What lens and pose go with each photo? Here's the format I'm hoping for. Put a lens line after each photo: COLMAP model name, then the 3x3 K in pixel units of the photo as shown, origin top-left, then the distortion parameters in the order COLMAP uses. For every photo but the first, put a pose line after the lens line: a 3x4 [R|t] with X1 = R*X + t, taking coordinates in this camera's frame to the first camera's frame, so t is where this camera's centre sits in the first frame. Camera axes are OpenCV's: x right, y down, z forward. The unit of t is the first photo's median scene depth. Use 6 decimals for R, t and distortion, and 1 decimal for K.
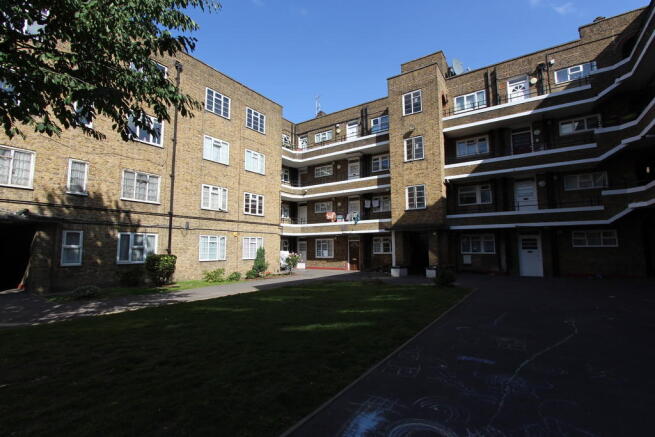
lens RADIAL K [[300.8, 0, 336.5], [0, 300.8, 219.6], [0, 0, 1]] dist [-0.012608, 0.000540]
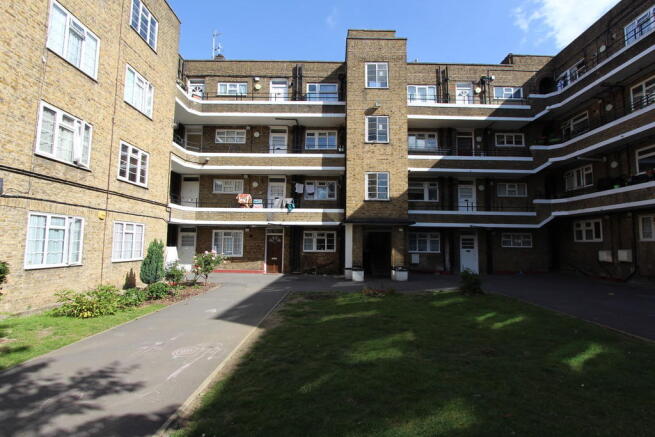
lens RADIAL K [[300.8, 0, 336.5], [0, 300.8, 219.6], [0, 0, 1]] dist [-0.012608, 0.000540]
pose [[0.831633, 0.060849, 0.551982, -0.284341], [-0.070612, 0.997497, -0.003575, 0.029753], [-0.550818, -0.036003, 0.833848, 0.333716]]
